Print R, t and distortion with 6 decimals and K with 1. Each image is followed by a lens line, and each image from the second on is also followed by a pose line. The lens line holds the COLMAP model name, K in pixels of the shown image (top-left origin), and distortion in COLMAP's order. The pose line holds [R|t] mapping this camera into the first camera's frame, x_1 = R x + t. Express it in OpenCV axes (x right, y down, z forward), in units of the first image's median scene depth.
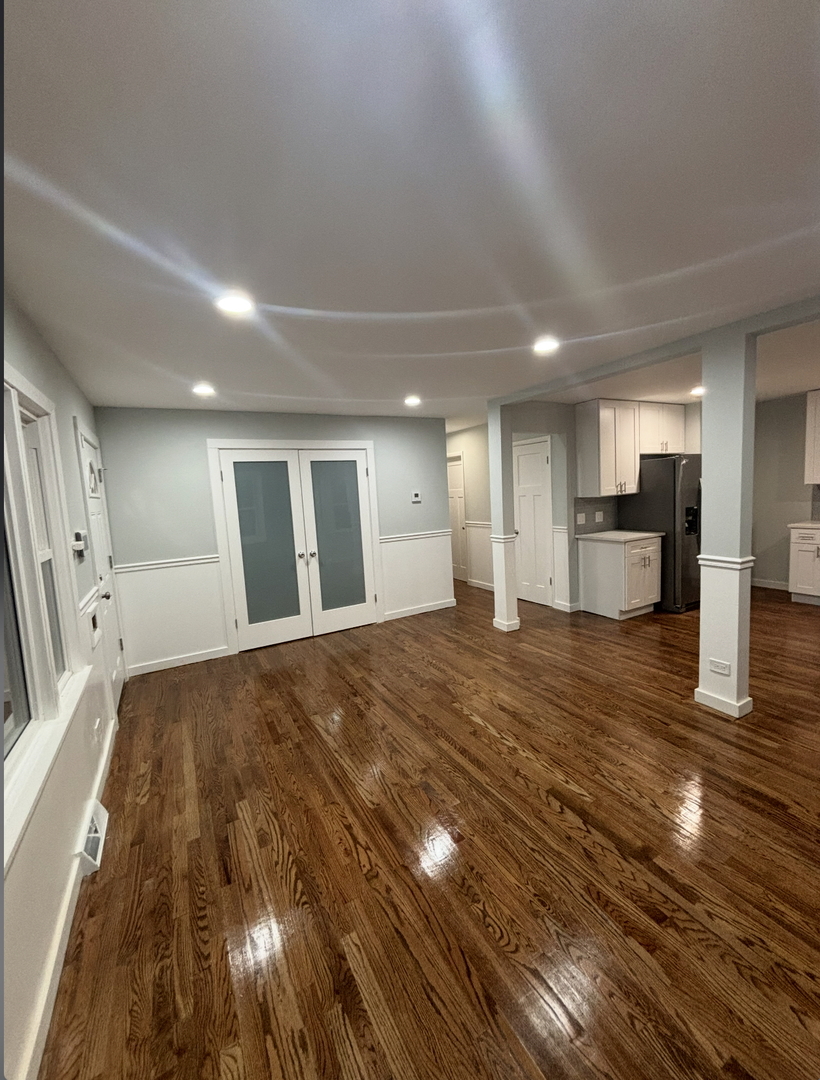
lens RADIAL K [[440.3, 0, 418.6], [0, 440.3, 536.8], [0, 0, 1]] dist [0.007255, -0.001457]
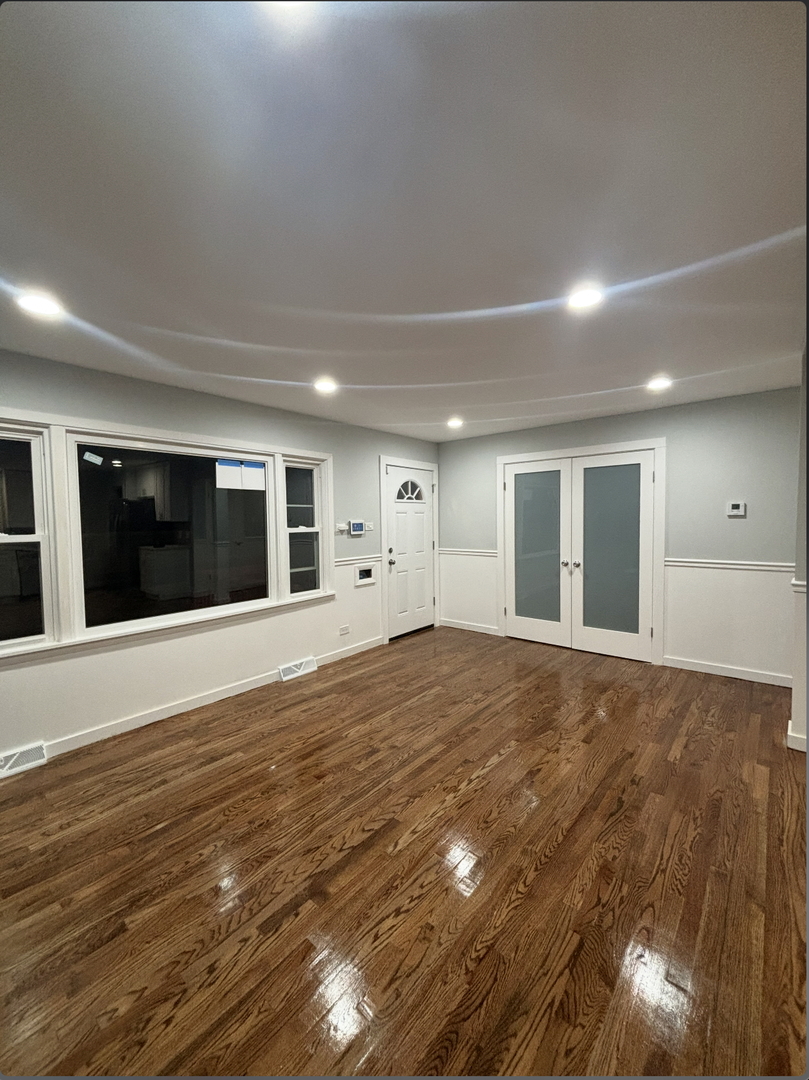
lens RADIAL K [[439.3, 0, 407.5], [0, 439.3, 541.3], [0, 0, 1]] dist [0.004079, 0.001075]
pose [[0.342895, 0.097743, -0.934275, 0.727340], [-0.102948, 0.992491, 0.066050, -0.050355], [0.933716, 0.073534, 0.350383, 0.425163]]
